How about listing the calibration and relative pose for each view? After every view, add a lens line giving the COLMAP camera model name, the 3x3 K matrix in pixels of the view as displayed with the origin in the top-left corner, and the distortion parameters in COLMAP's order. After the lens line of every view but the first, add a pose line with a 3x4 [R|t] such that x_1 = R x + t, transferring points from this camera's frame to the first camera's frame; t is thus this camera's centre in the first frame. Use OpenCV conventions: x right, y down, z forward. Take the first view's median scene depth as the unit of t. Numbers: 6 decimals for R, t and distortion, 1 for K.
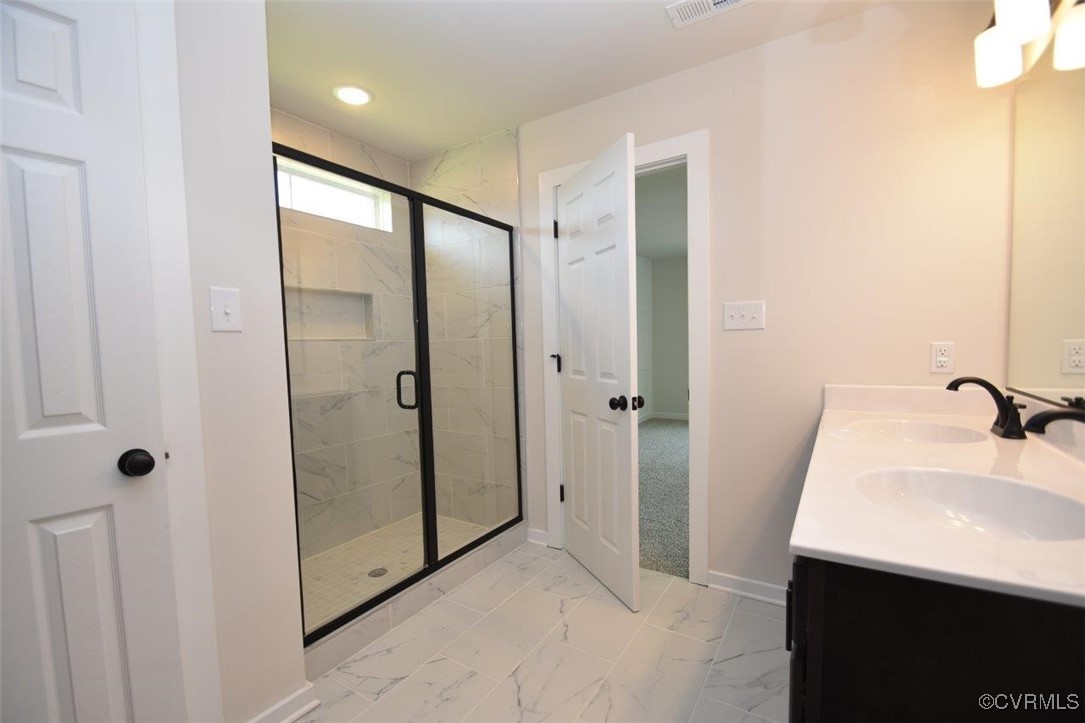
lens RADIAL K [[473.8, 0, 524.0], [0, 473.8, 330.7], [0, 0, 1]] dist [0.001135, -0.000186]
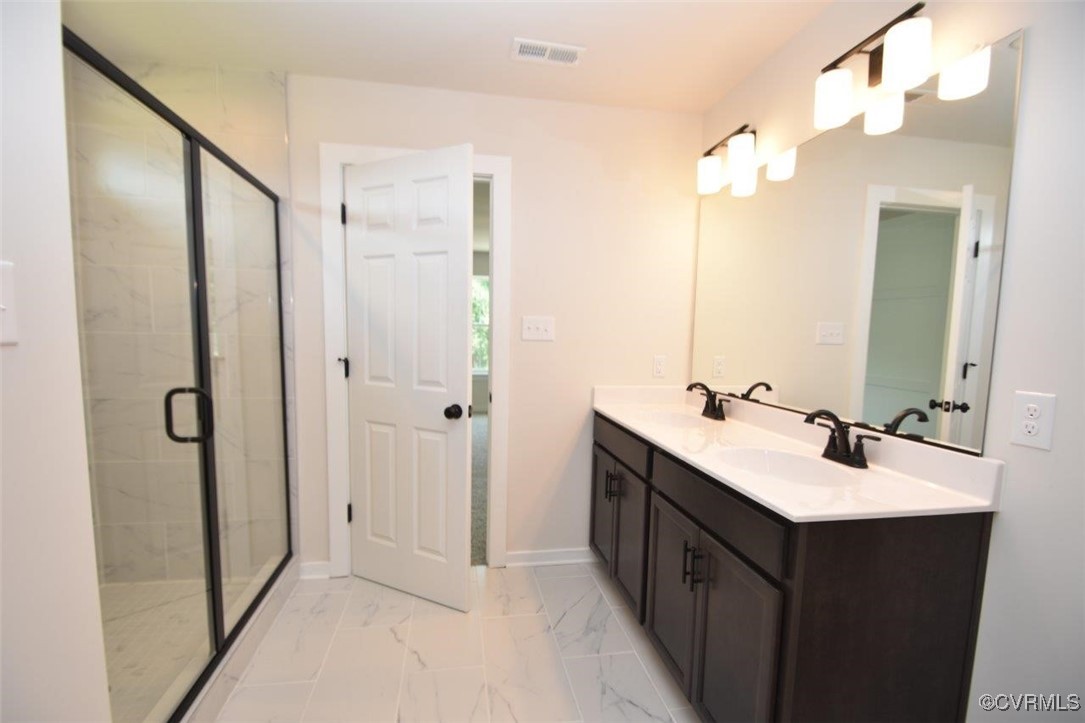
lens RADIAL K [[473.8, 0, 524.0], [0, 473.8, 330.7], [0, 0, 1]] dist [0.001135, -0.000186]
pose [[0.732044, 0.036837, 0.680261, -0.315499], [-0.058590, 0.998242, 0.008994, -0.030000], [-0.678733, -0.046440, 0.732915, 0.142697]]
